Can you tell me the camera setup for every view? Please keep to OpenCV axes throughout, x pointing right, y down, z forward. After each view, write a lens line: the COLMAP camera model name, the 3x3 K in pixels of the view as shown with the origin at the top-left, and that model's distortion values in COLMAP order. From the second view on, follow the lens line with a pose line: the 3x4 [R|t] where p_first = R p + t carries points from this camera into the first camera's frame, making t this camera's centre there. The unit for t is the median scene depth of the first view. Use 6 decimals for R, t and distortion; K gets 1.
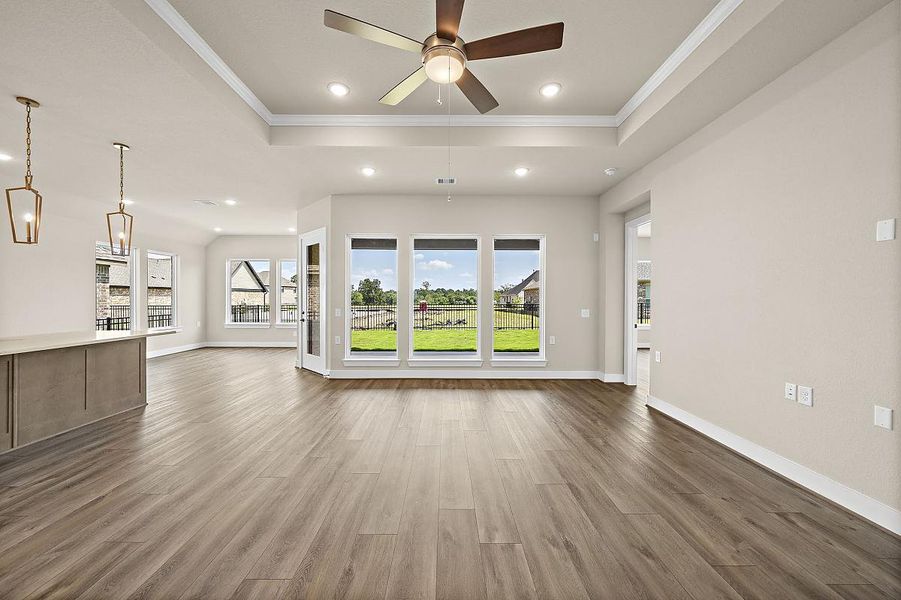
lens RADIAL K [[324.3, 0, 444.9], [0, 324.3, 299.5], [0, 0, 1]] dist [-0.002257, -0.000027]
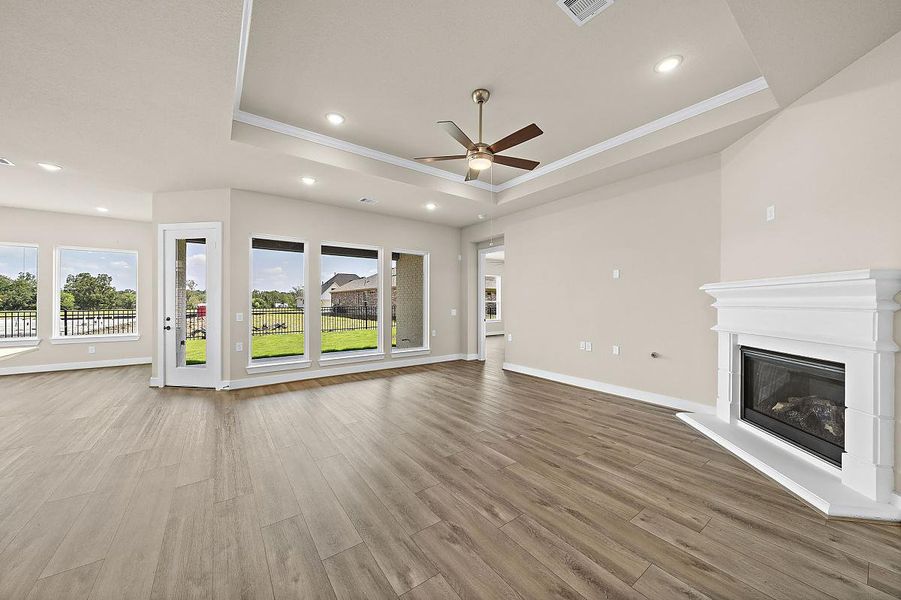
lens RADIAL K [[324.3, 0, 442.9], [0, 324.3, 296.2], [0, 0, 1]] dist [-0.002257, -0.000027]
pose [[0.815484, 0.007616, 0.578729, -0.393596], [0.002482, 0.999858, -0.016656, -0.001718], [-0.578774, 0.015020, 0.815350, -0.084596]]
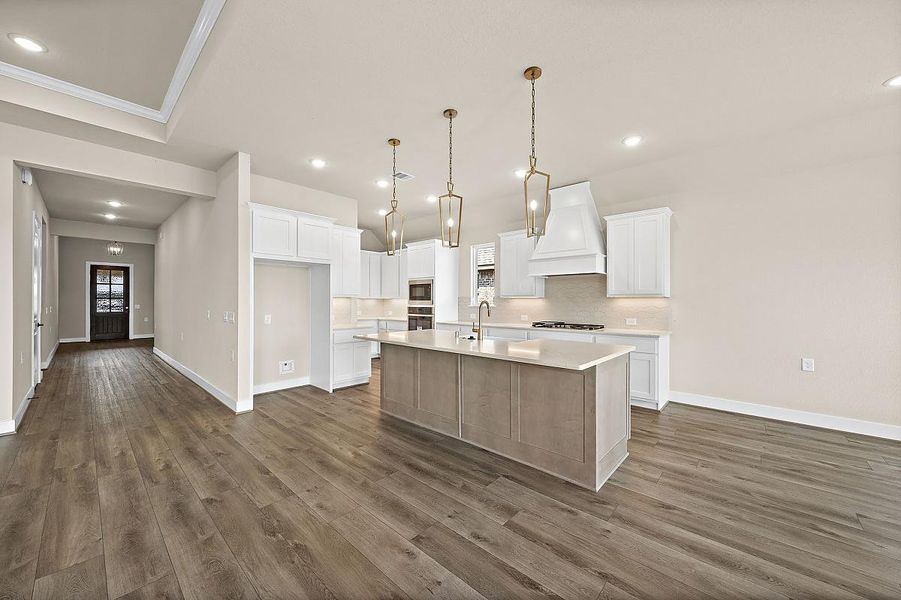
lens RADIAL K [[338.8, 0, 446.5], [0, 338.8, 295.6], [0, 0, 1]] dist [-0.003150, 0.000313]
pose [[-0.676577, -0.017086, -0.736174, -0.241974], [-0.005868, 0.999824, -0.017813, 0.002001], [0.736349, -0.007732, -0.676558, 0.914002]]
